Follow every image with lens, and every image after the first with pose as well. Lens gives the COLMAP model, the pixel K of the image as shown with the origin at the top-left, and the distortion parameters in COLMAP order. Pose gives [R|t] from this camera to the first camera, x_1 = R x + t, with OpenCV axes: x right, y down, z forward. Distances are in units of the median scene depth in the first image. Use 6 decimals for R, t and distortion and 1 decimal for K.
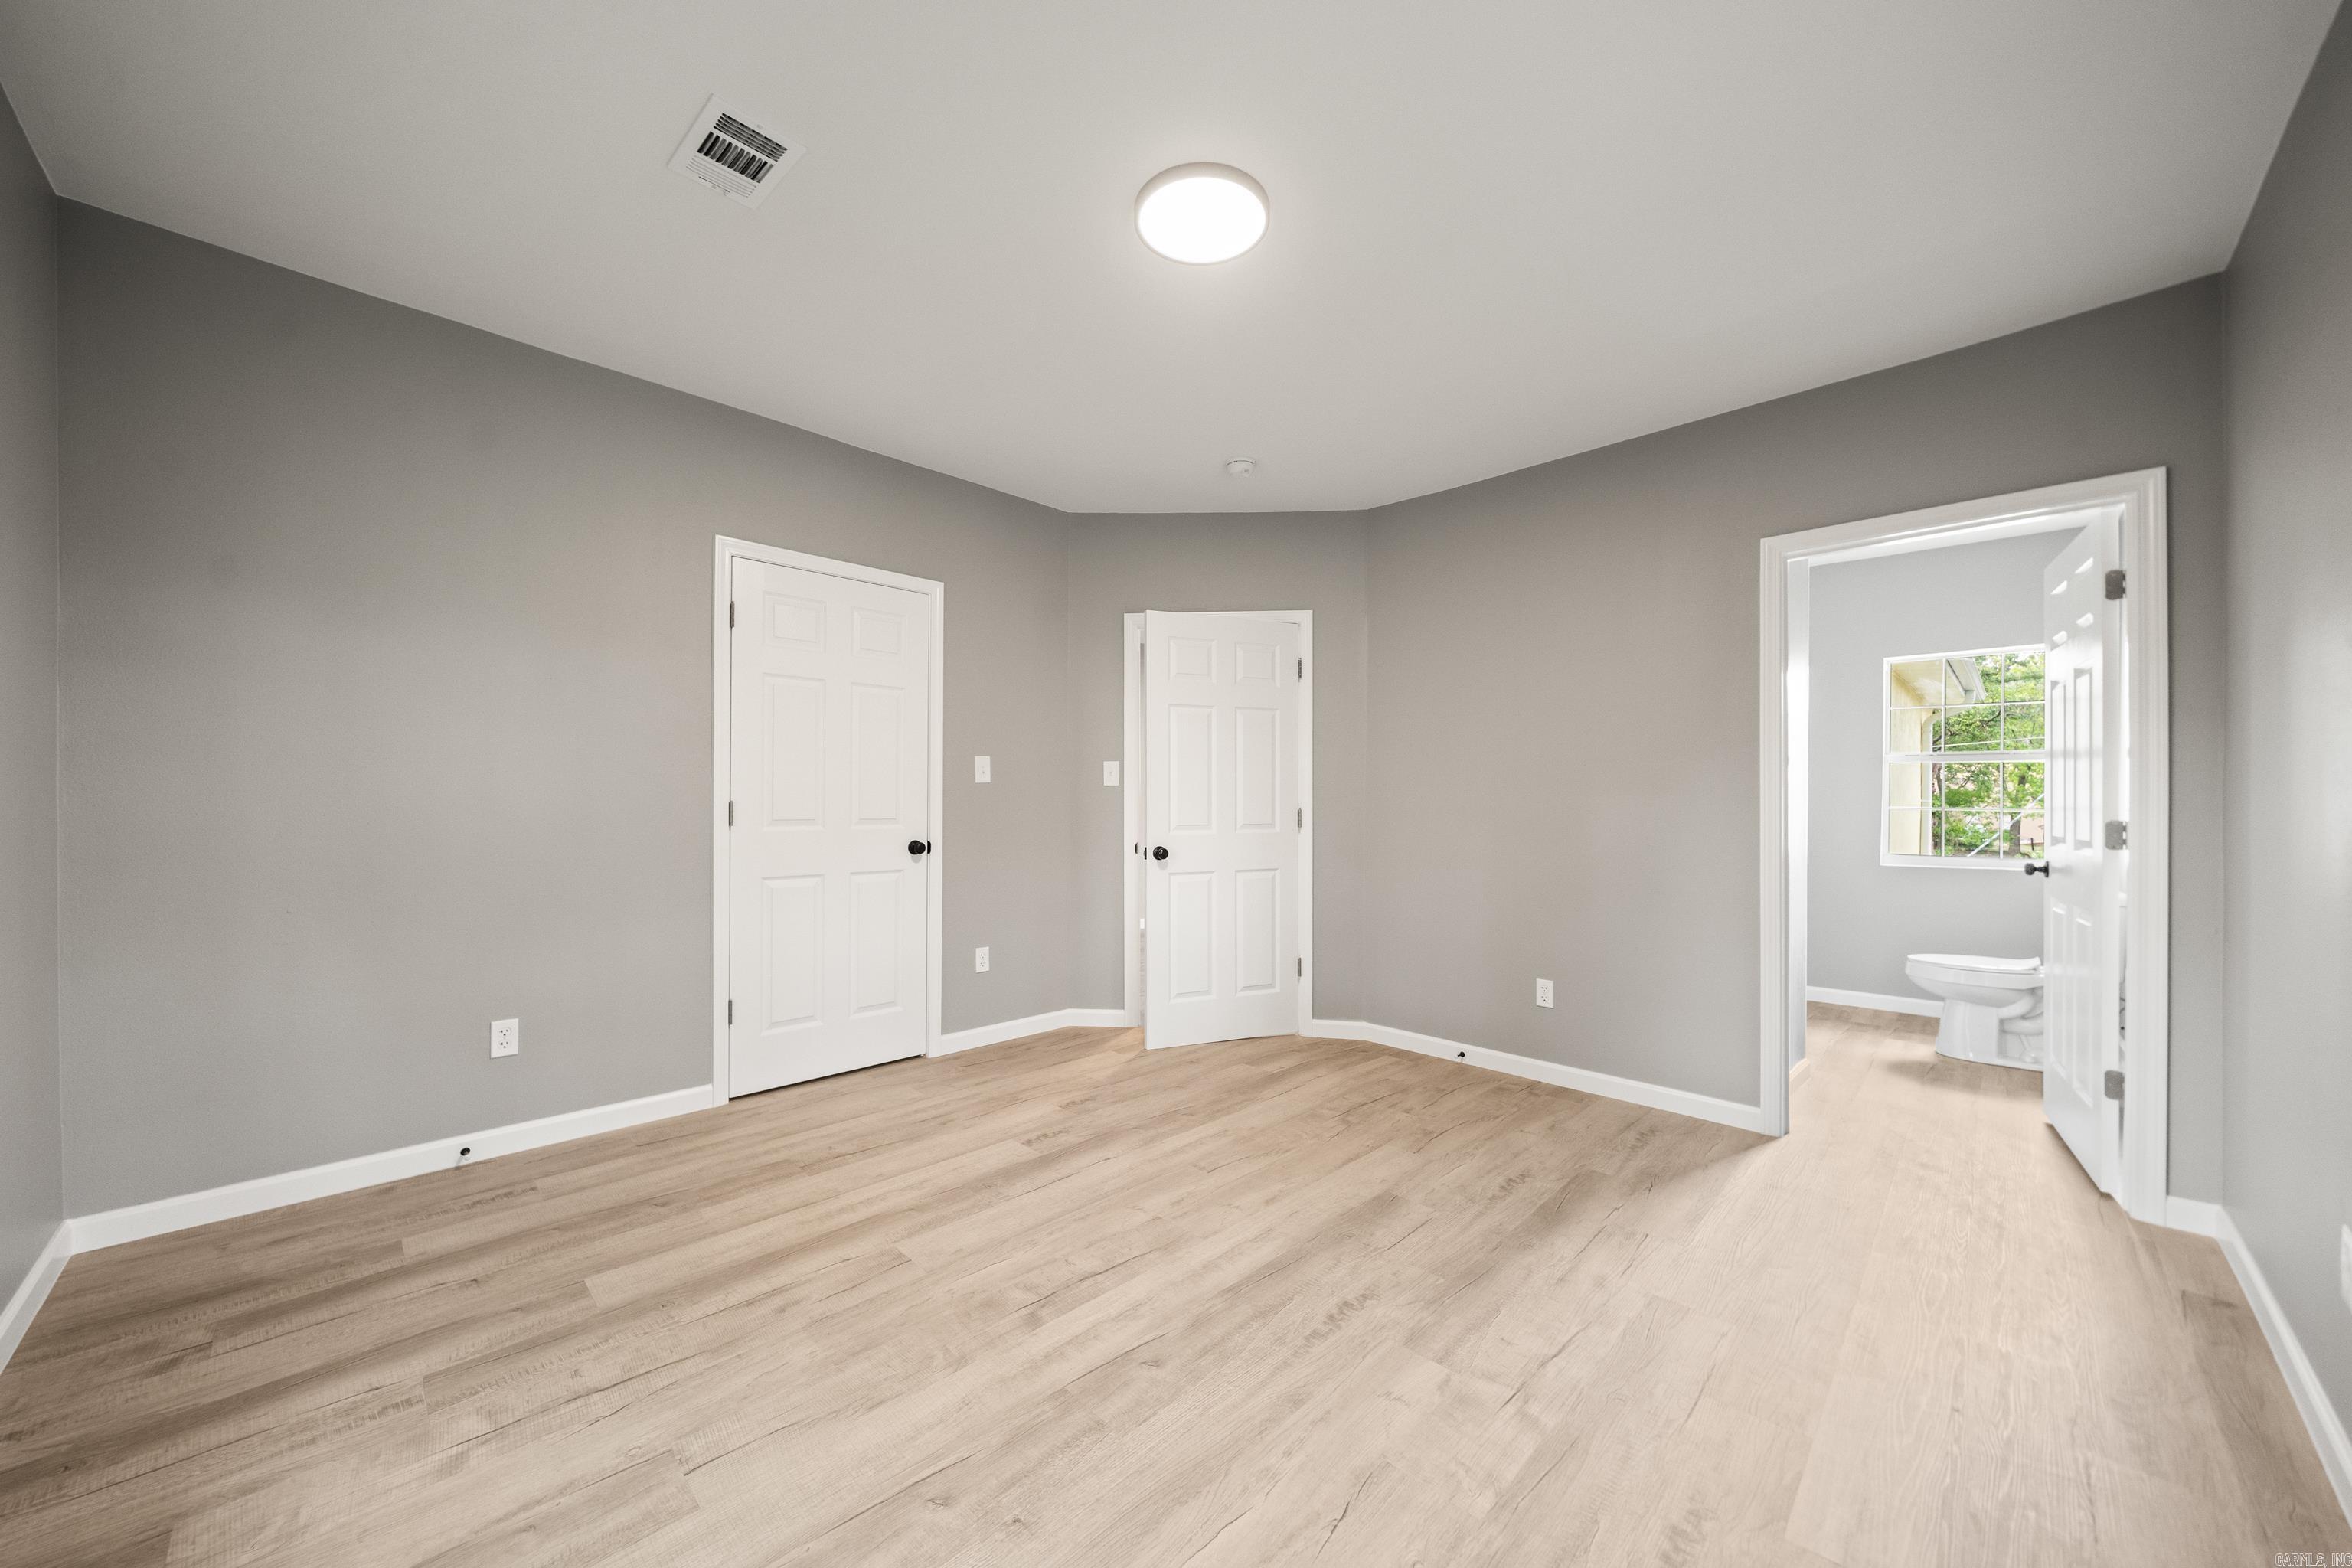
lens RADIAL K [[839.1, 0, 1173.1], [0, 839.1, 800.0], [0, 0, 1]] dist [0.001238, 0.000145]
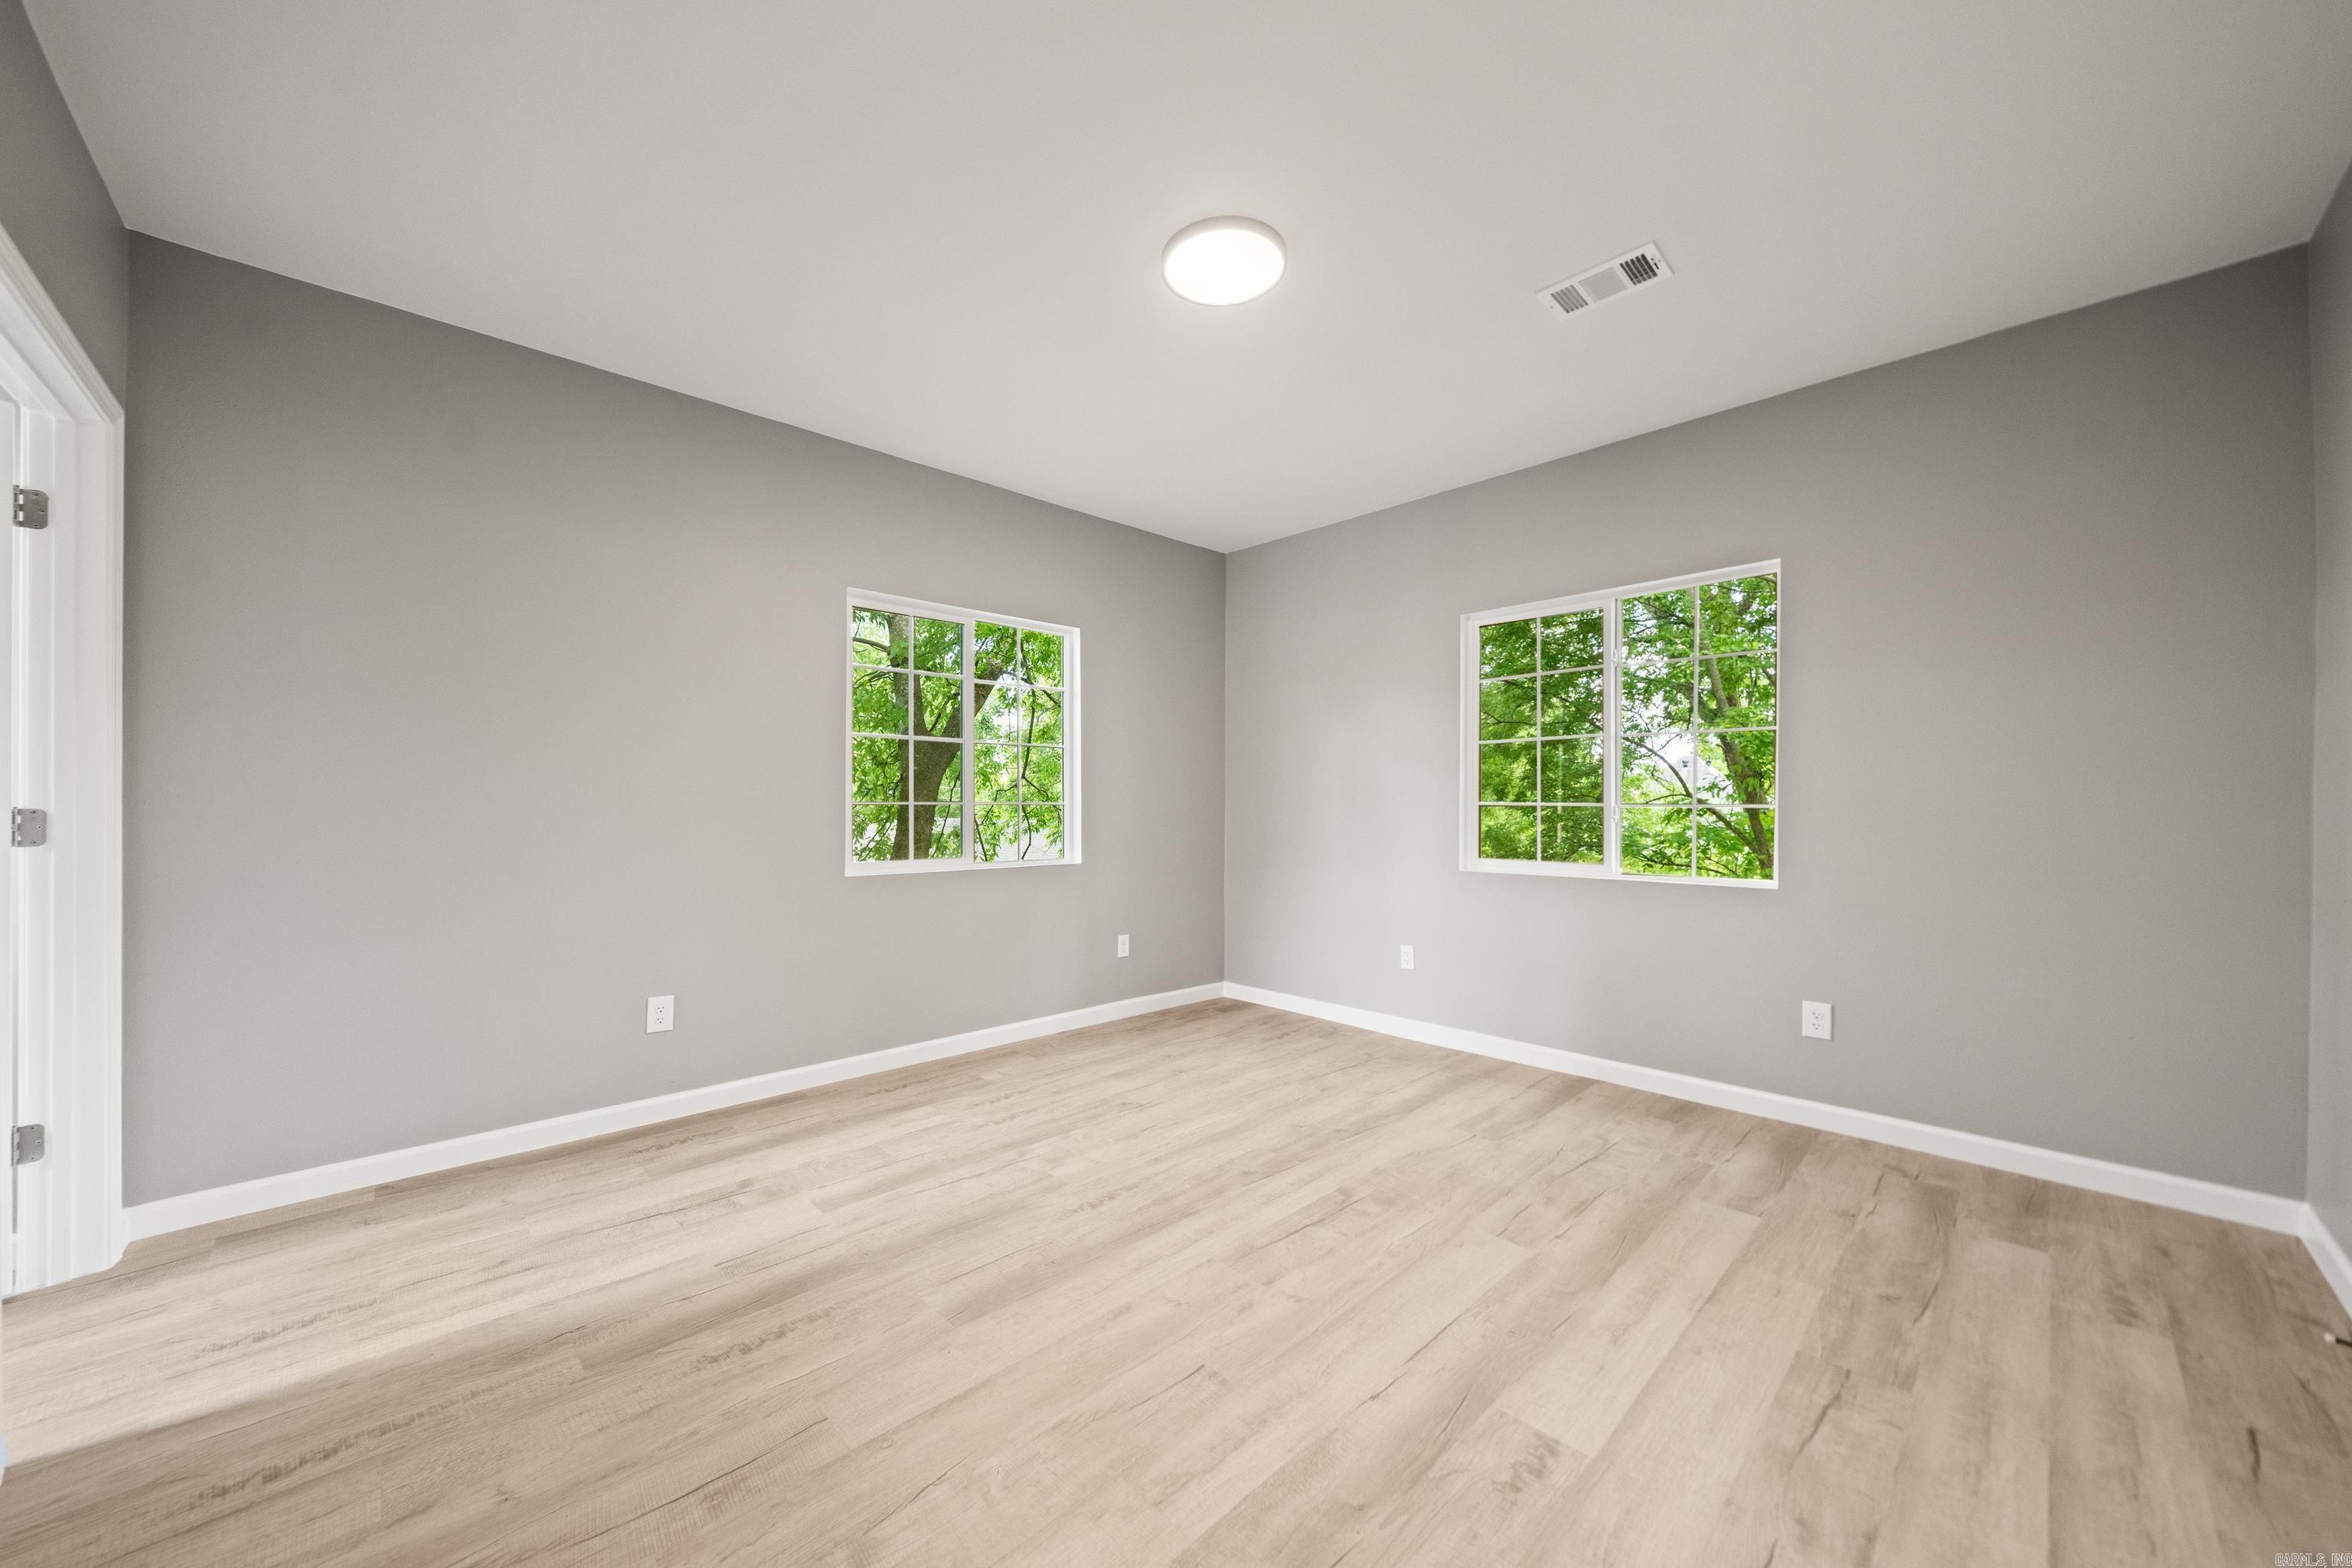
lens RADIAL K [[839.1, 0, 1175.5], [0, 839.1, 799.2], [0, 0, 1]] dist [0.001238, 0.000145]
pose [[-0.999811, -0.011834, 0.015426, 0.071357], [-0.011898, 0.999921, -0.004047, 0.019790], [-0.015376, -0.004230, -0.999873, 2.014862]]
